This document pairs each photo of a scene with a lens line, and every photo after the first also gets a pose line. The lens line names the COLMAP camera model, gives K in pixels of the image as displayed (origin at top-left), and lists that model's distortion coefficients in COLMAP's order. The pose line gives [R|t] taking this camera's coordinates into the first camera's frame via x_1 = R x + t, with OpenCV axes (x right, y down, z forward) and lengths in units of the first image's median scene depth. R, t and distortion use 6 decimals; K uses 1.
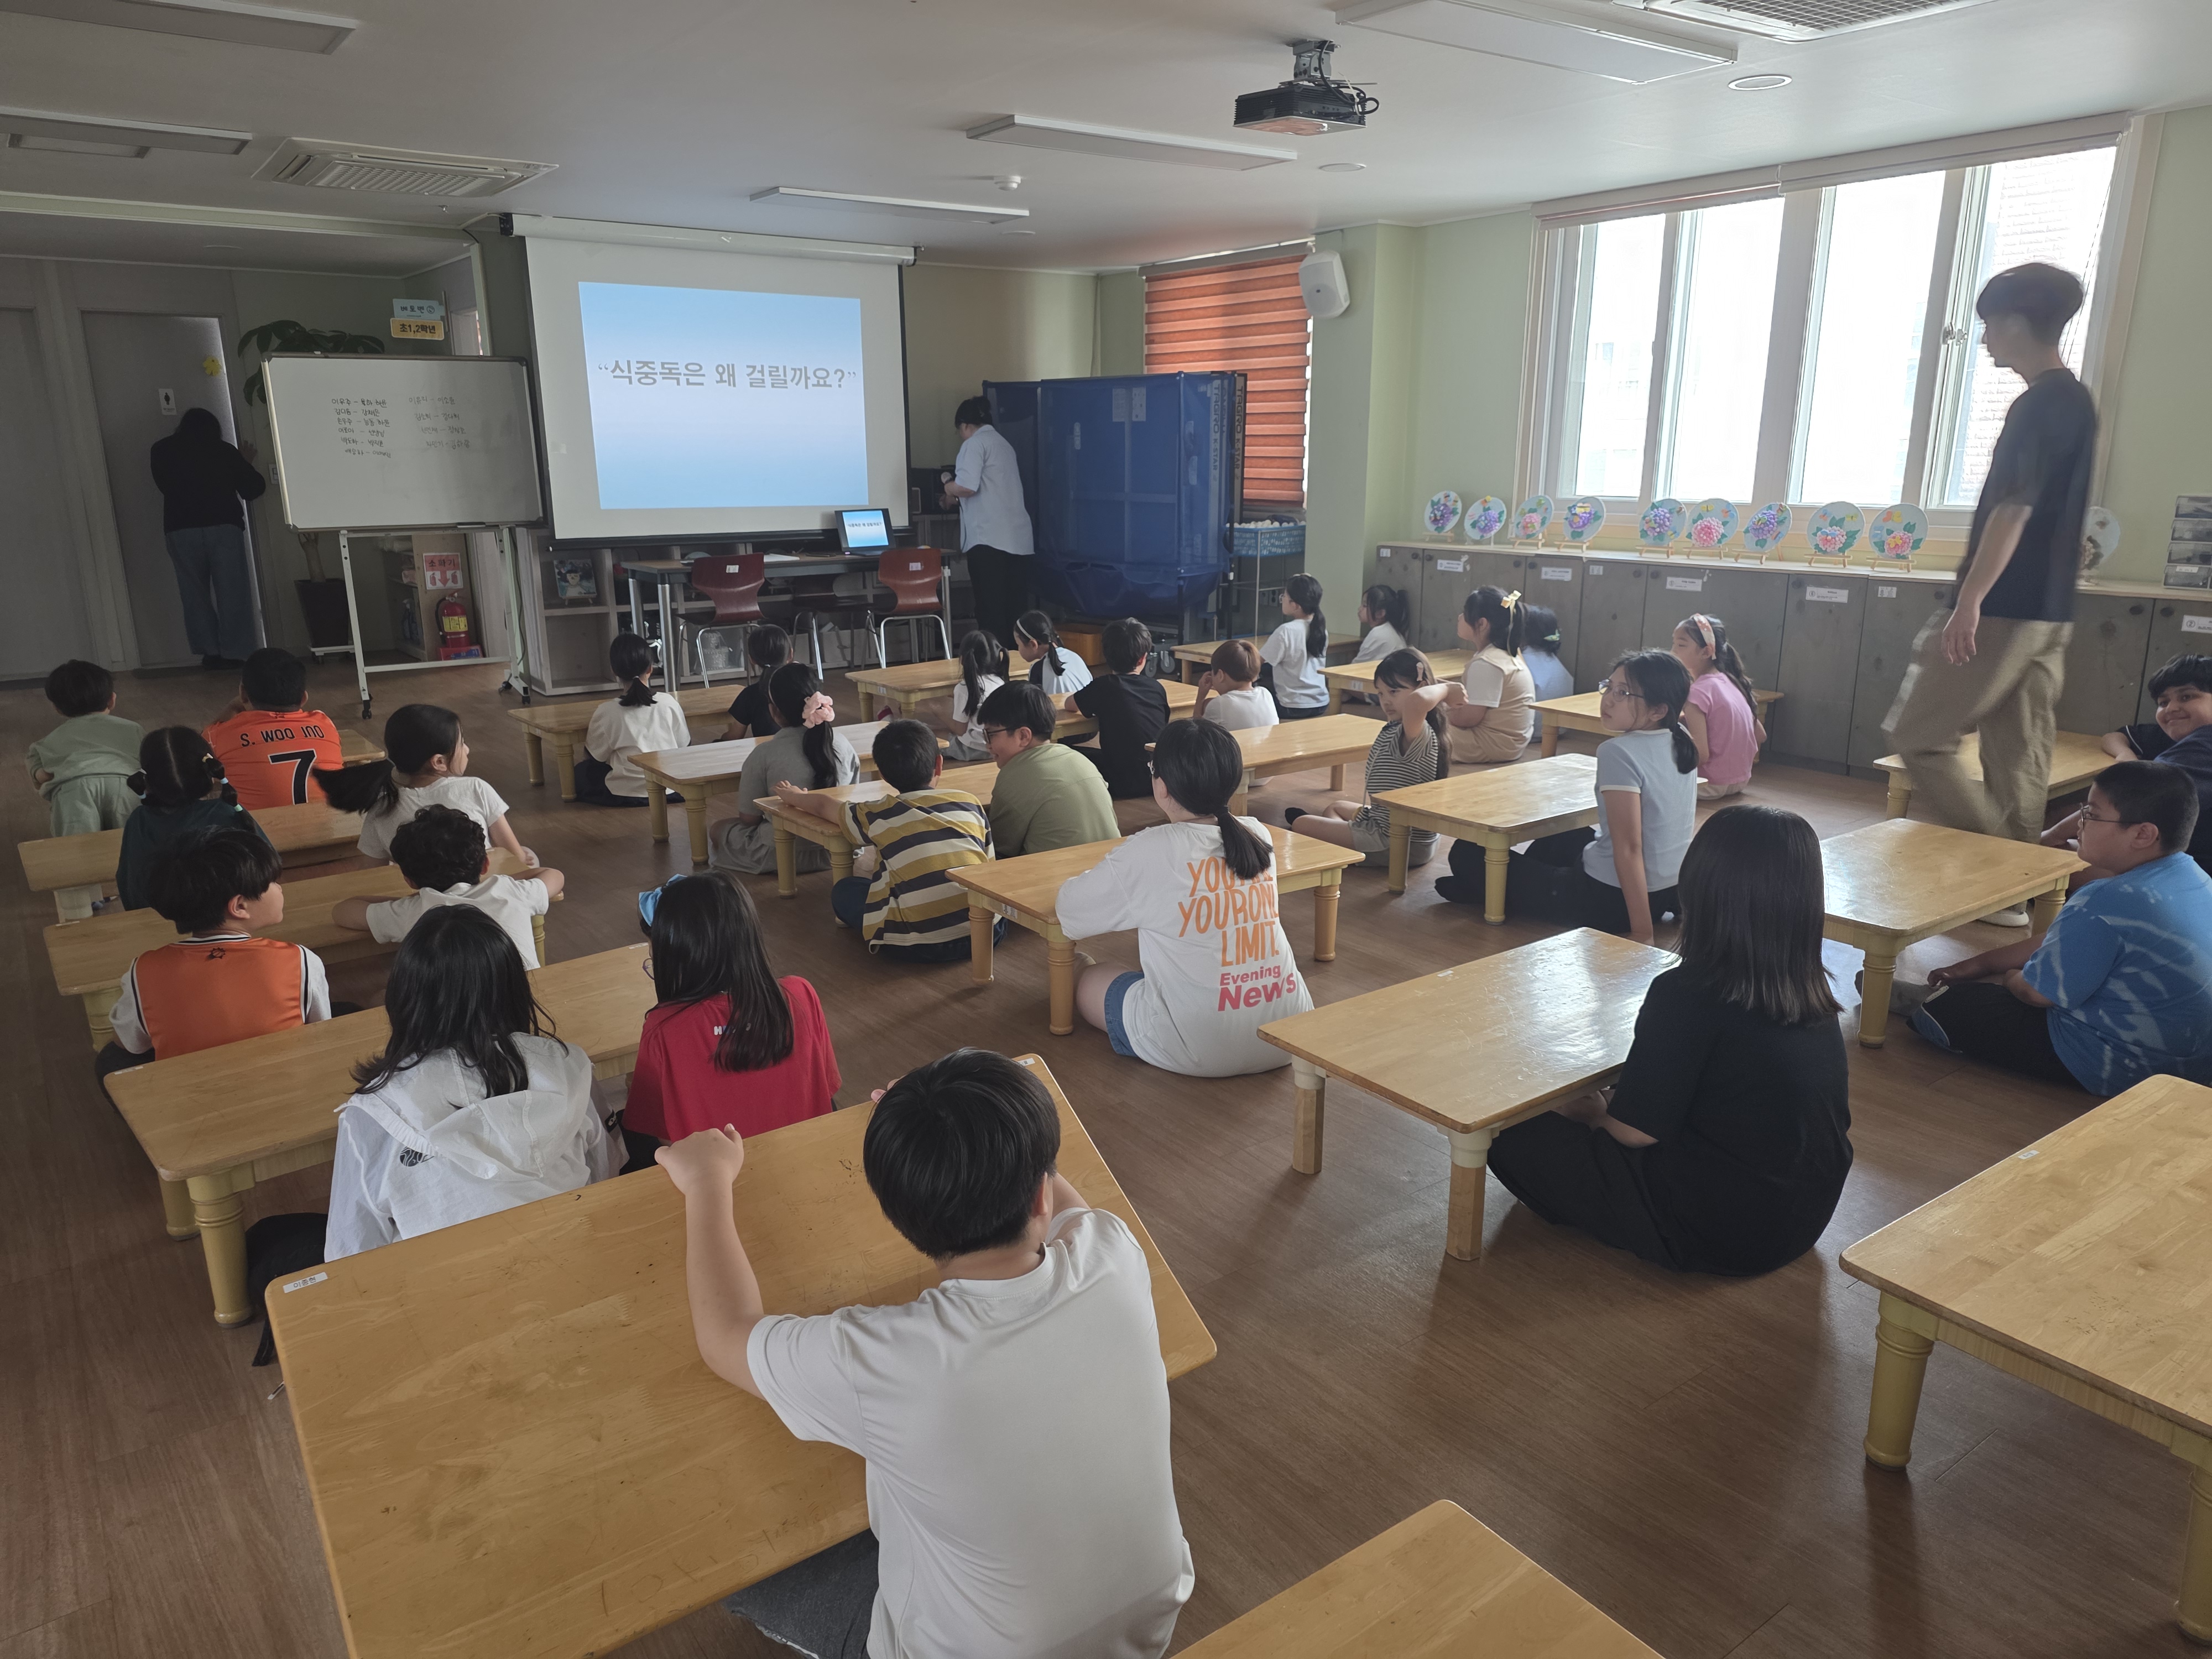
lens RADIAL K [[1486.7, 0, 1092.0], [0, 1486.7, 783.2], [0, 0, 1]] dist [0.070948, -0.097608]
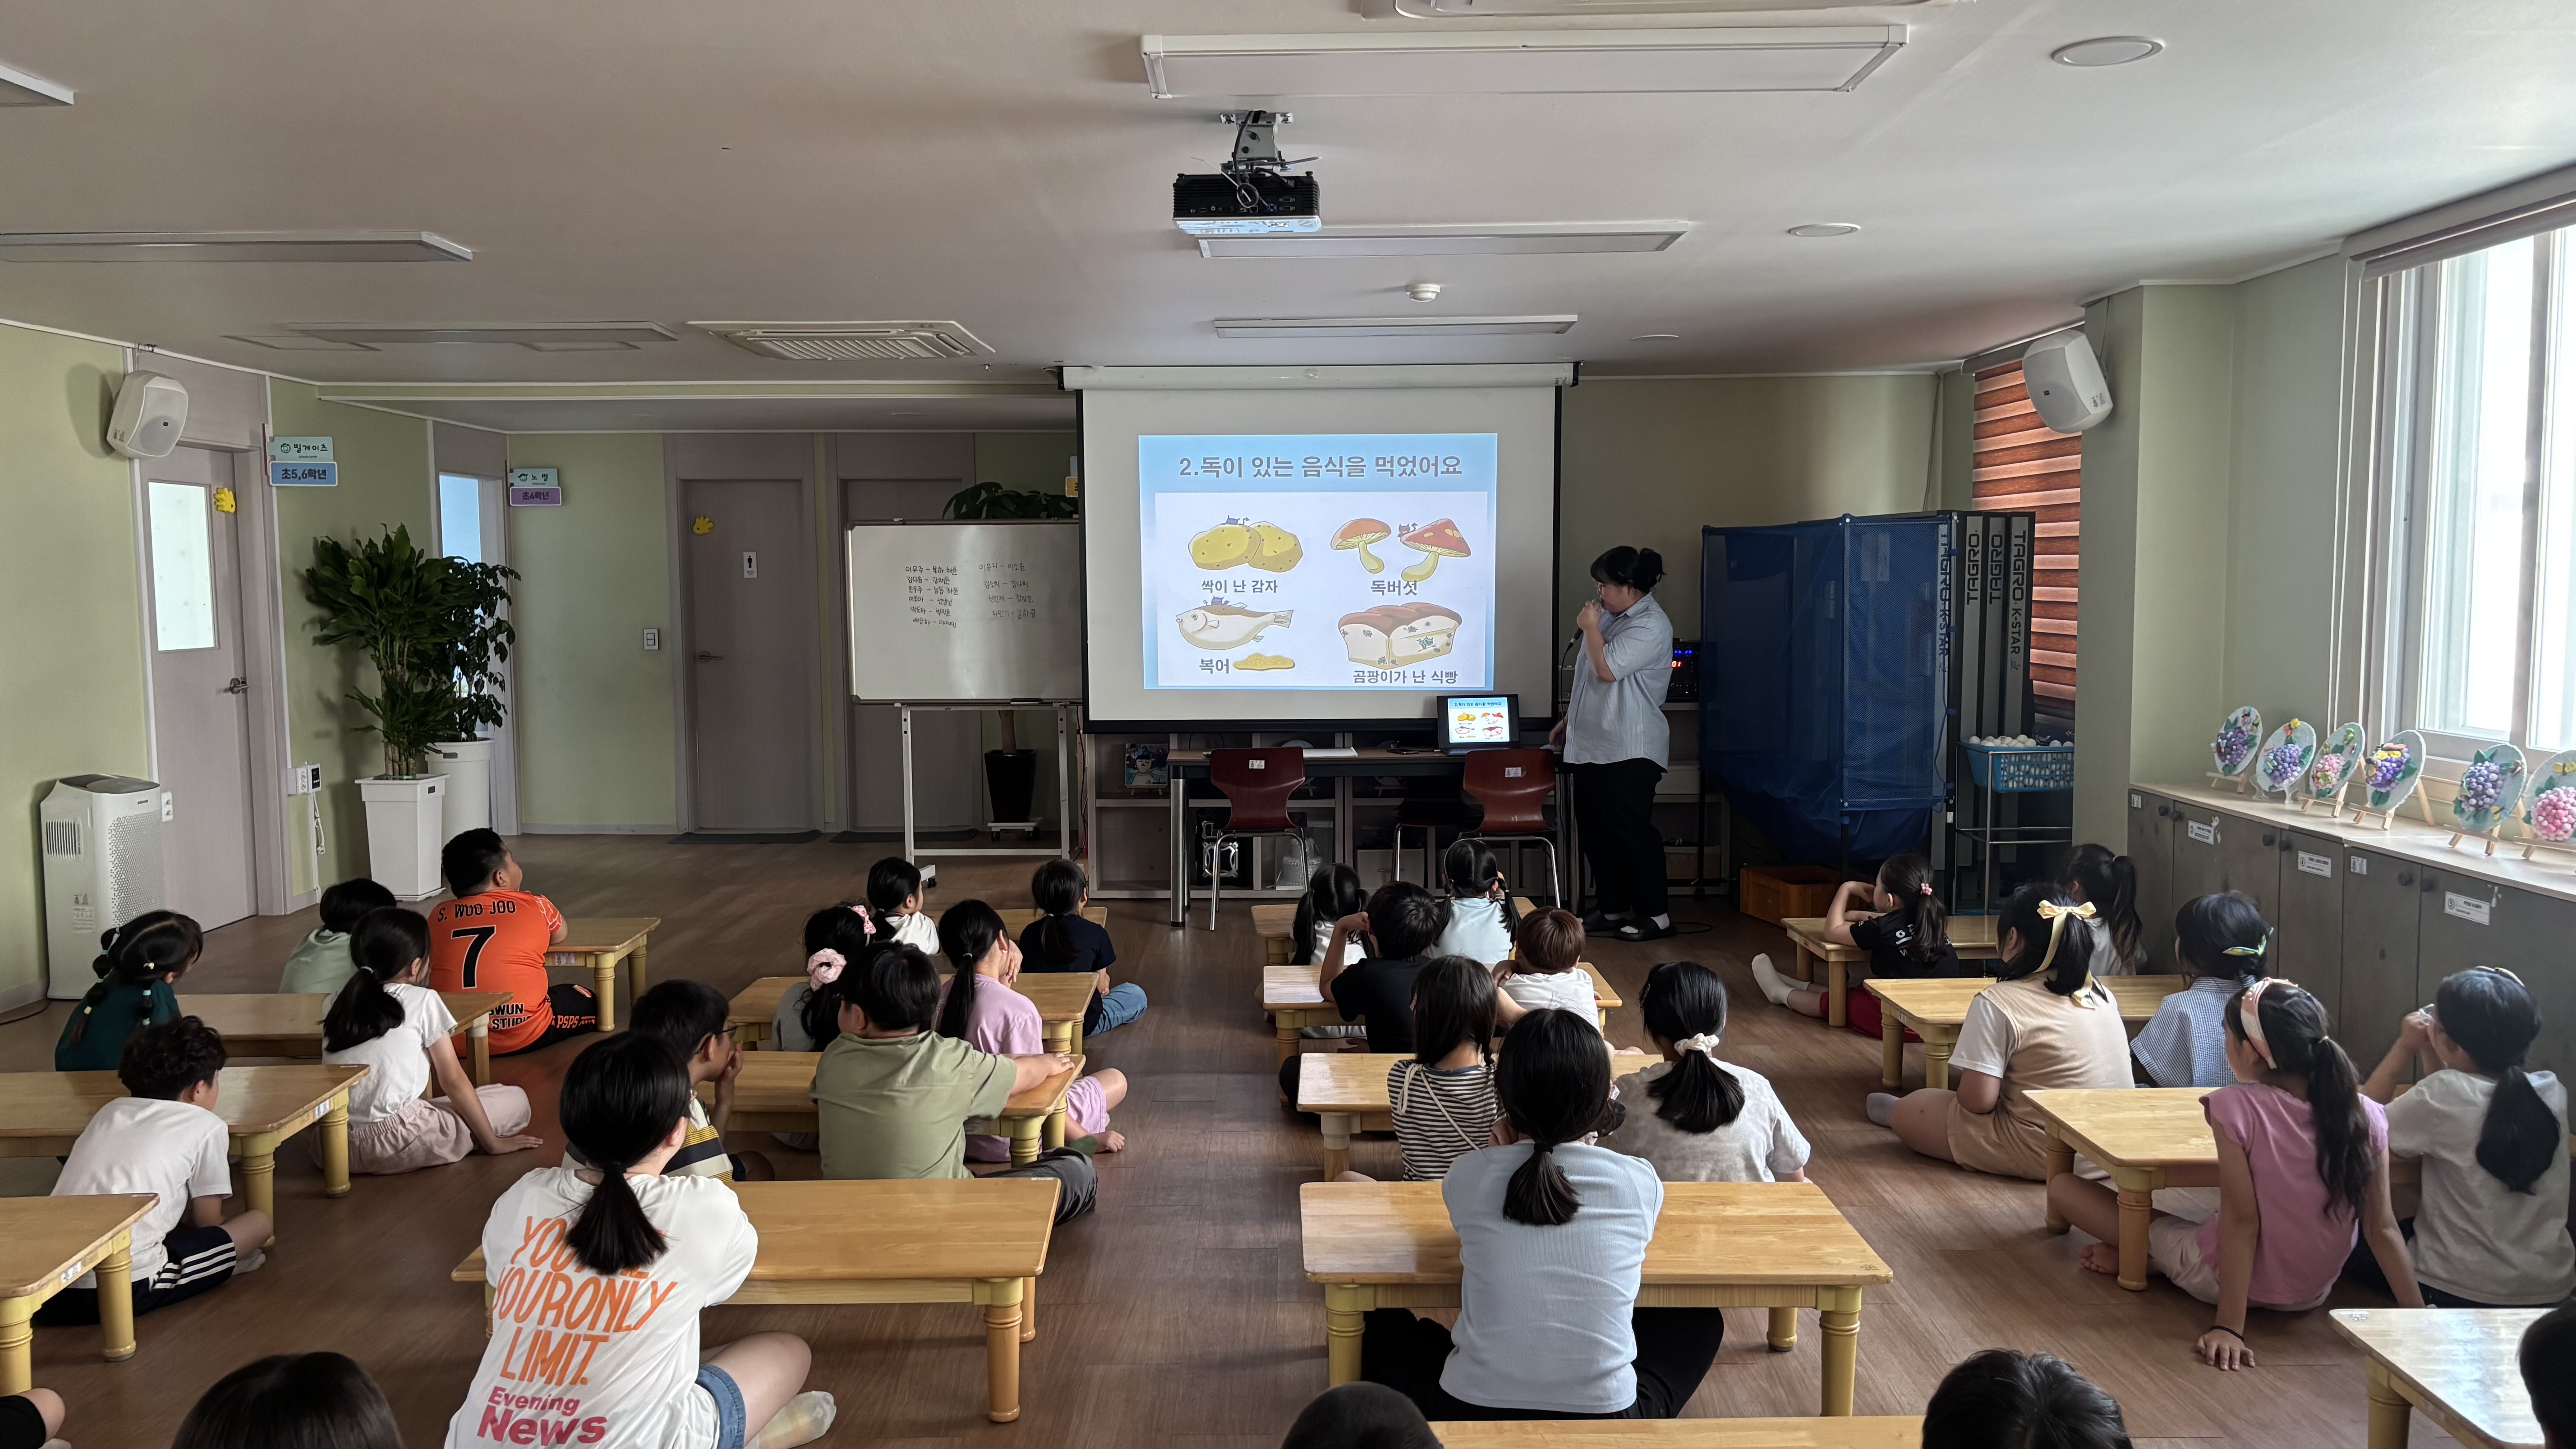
lens RADIAL K [[1927.9, 0, 1288.5], [0, 1927.9, 737.0], [0, 0, 1]] dist [0.028453, -0.003072]
pose [[0.801175, 0.049676, -0.596364, 0.396455], [-0.132144, 0.986635, -0.095343, -0.060931], [0.583657, 0.155192, 0.797032, 0.172231]]
